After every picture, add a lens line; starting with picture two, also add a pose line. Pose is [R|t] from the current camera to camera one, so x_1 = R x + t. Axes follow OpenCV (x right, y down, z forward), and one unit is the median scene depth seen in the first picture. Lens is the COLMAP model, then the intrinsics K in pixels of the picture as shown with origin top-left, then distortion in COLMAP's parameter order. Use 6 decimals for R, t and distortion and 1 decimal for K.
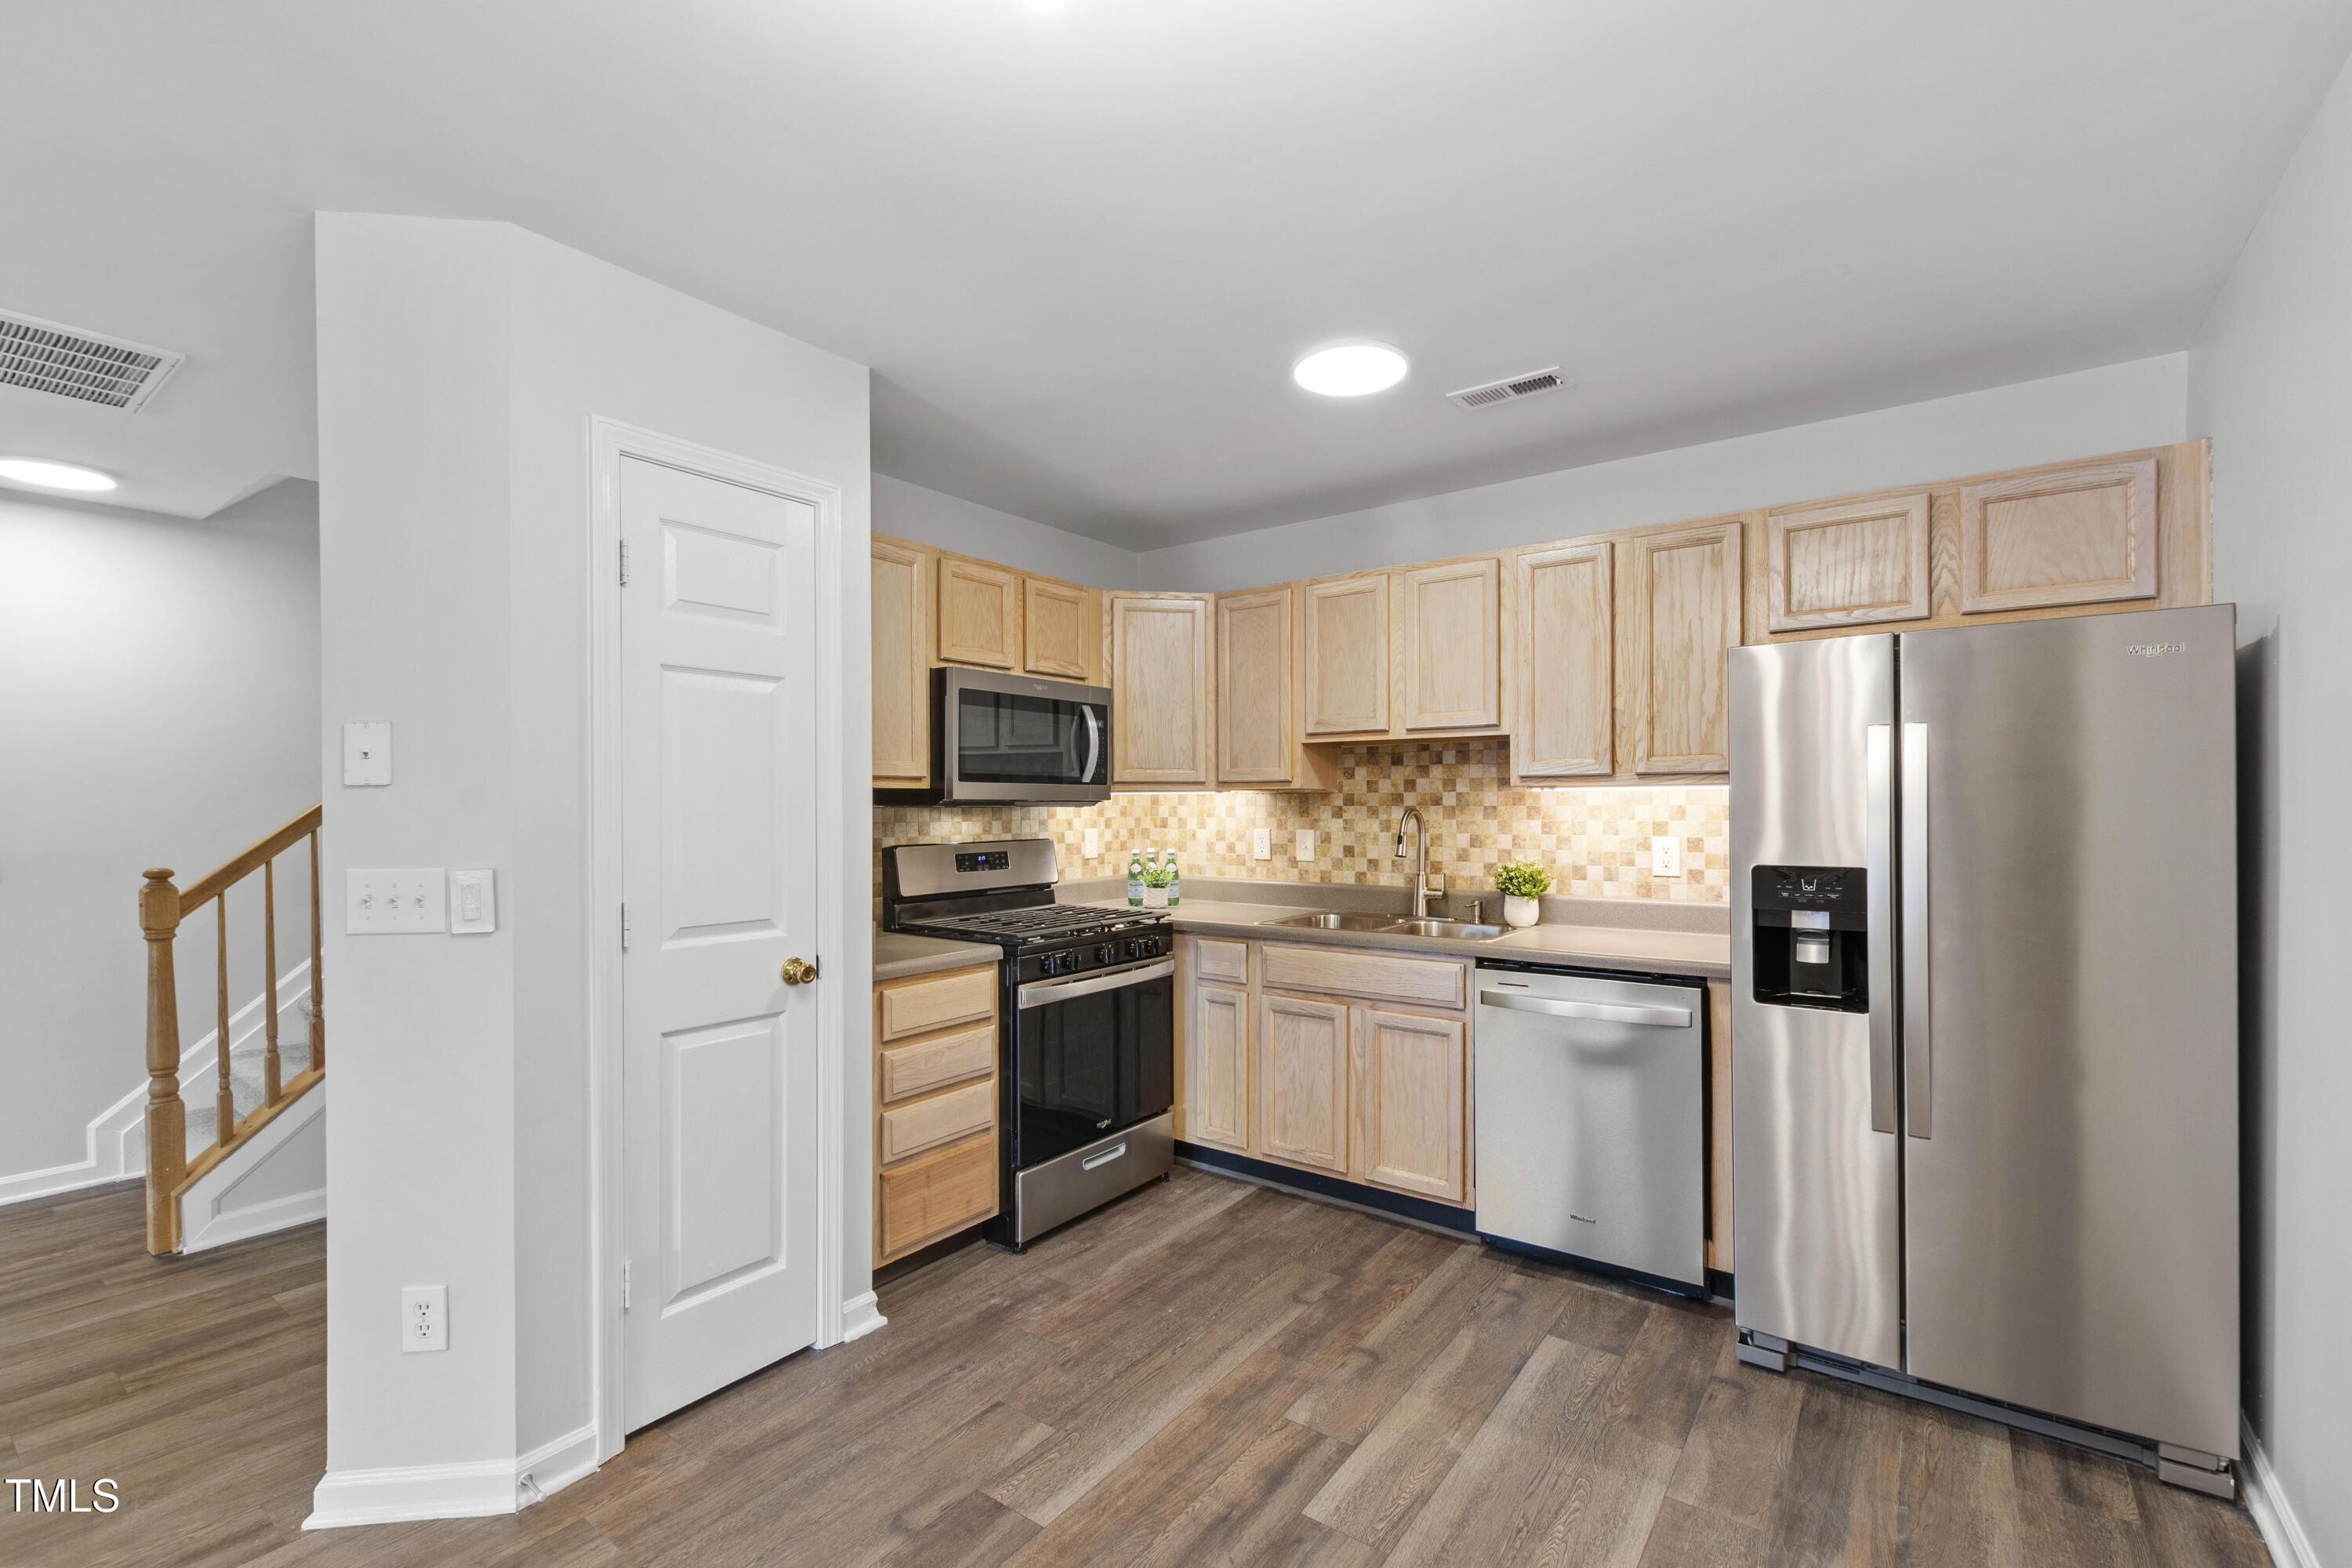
lens RADIAL K [[1019.3, 0, 1173.4], [0, 1019.3, 808.9], [0, 0, 1]] dist [0.004513, -0.001293]
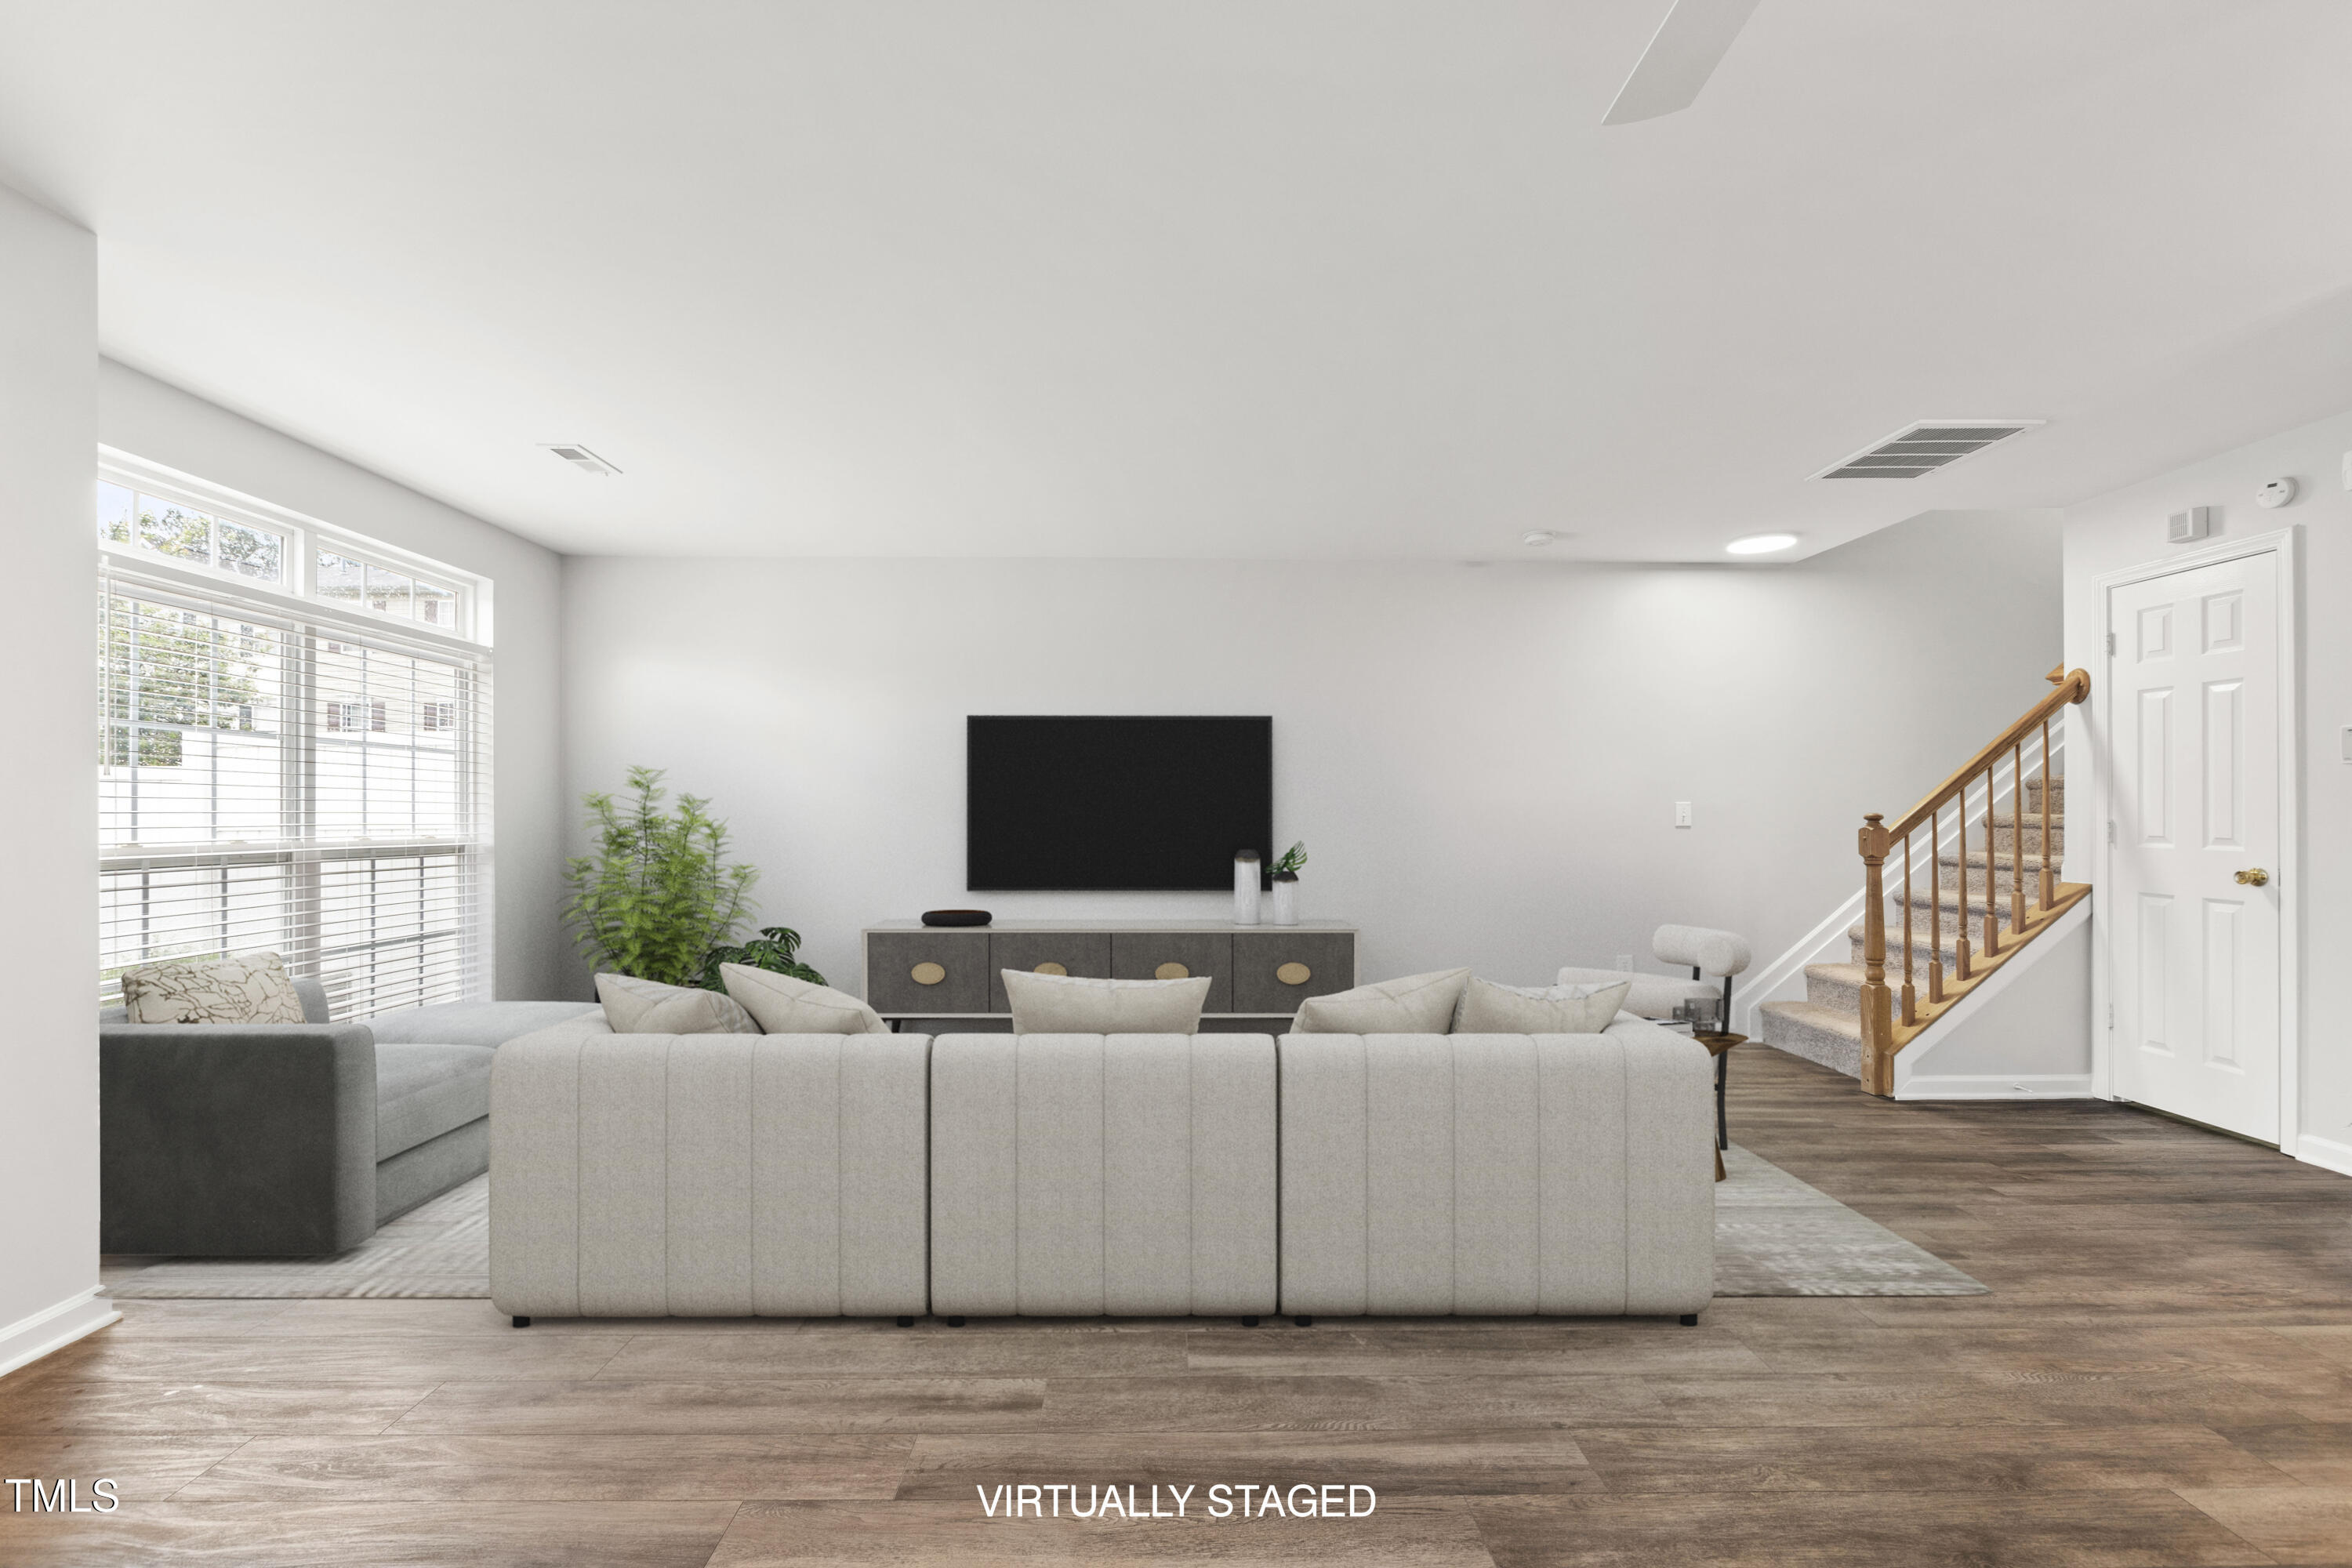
lens RADIAL K [[1019.3, 0, 1167.6], [0, 1019.3, 782.4], [0, 0, 1]] dist [0.004513, -0.001293]
pose [[0.613477, -0.017035, -0.789529, -0.488166], [-0.009983, 0.999520, -0.029322, 0.065833], [0.789650, 0.025870, 0.613012, -0.602814]]
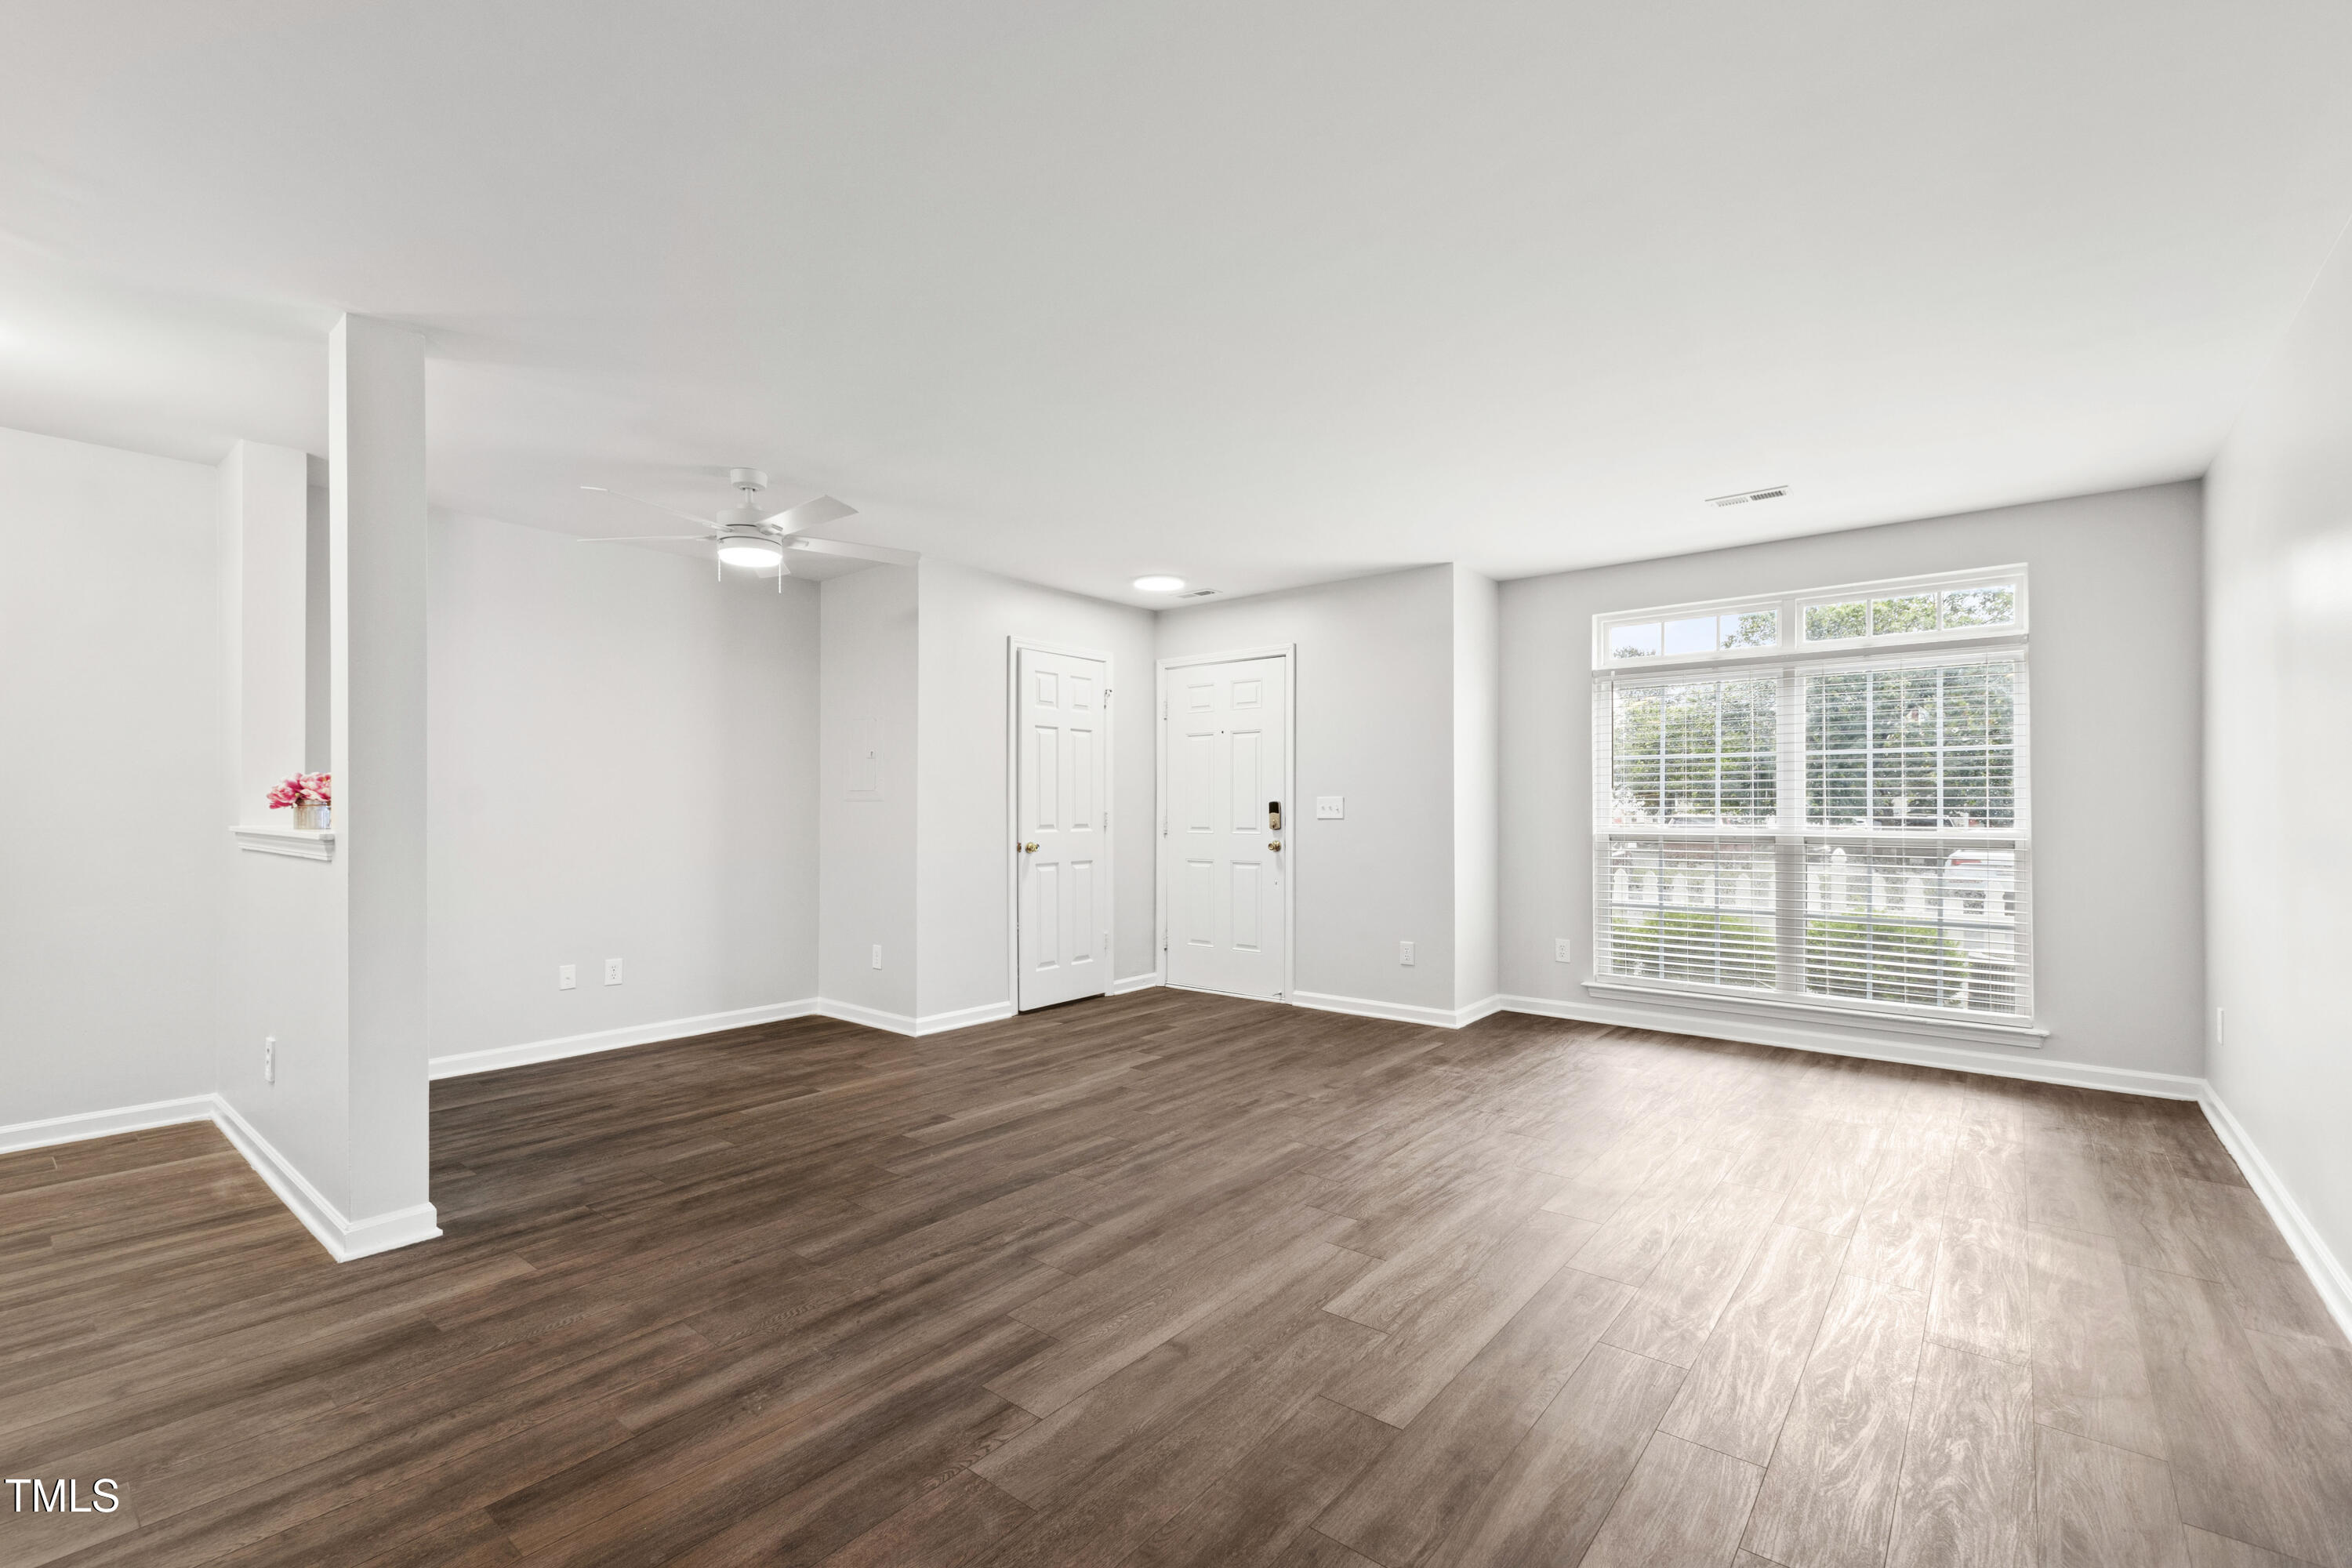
lens RADIAL K [[1019.3, 0, 1170.0], [0, 1019.3, 796.0], [0, 0, 1]] dist [0.004513, -0.001293]
pose [[-0.999052, 0.007703, 0.042844, -1.169727], [0.007405, 0.999947, -0.007110, 0.060547], [-0.042897, -0.006786, -0.999056, 1.042064]]
